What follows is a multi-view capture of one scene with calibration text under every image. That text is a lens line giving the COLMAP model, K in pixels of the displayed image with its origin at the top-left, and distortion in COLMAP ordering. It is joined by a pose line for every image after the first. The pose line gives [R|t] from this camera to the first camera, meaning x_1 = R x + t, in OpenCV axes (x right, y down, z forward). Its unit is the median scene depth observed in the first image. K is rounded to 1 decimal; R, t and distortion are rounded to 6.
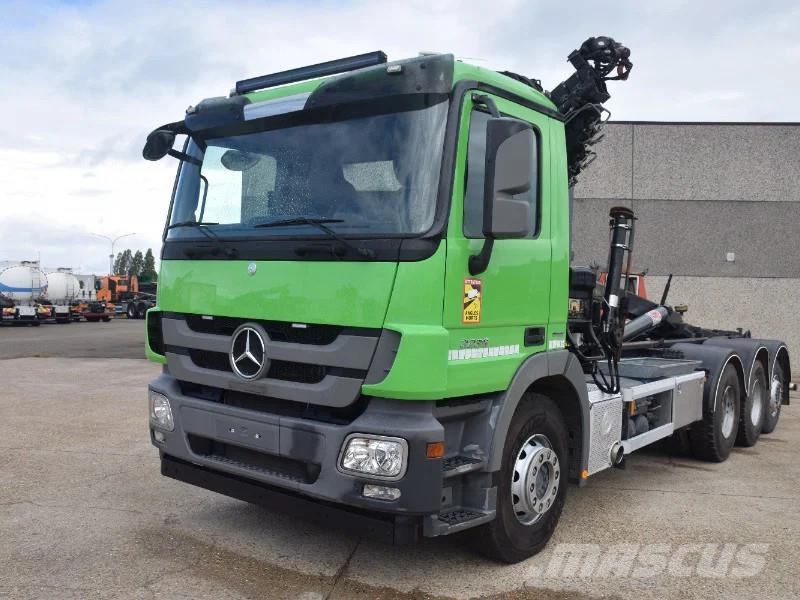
lens RADIAL K [[757.9, 0, 400.3], [0, 757.9, 301.0], [0, 0, 1]] dist [-0.089144, 0.003534]
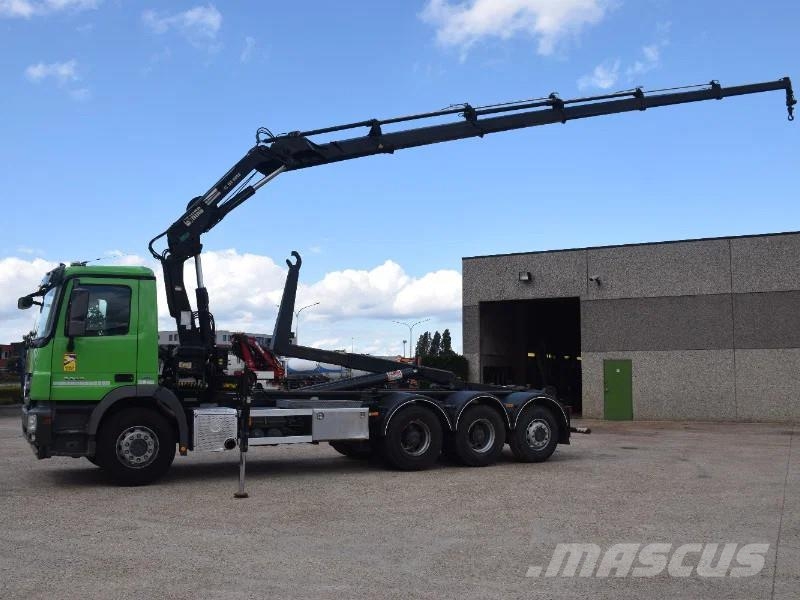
lens RADIAL K [[746.7, 0, 416.3], [0, 746.7, 281.4], [0, 0, 1]] dist [-0.095533, 0.009949]
pose [[0.933092, -0.067278, -0.353289, 1.775795], [0.020051, 0.990550, -0.135677, 0.075028], [0.359078, 0.119515, 0.925623, -0.754752]]
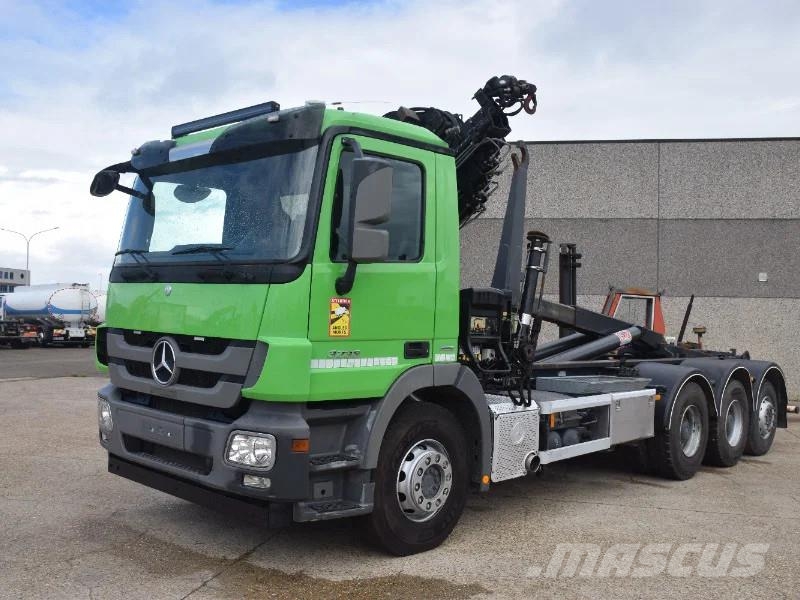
lens RADIAL K [[783.7, 0, 399.0], [0, 783.7, 300.1], [0, 0, 1]] dist [-0.066232, 0.007922]
pose [[0.996068, -0.001648, -0.088576, 0.251006], [-0.001077, 0.999528, -0.030714, 0.008773], [0.088584, 0.030689, 0.995596, -0.155290]]
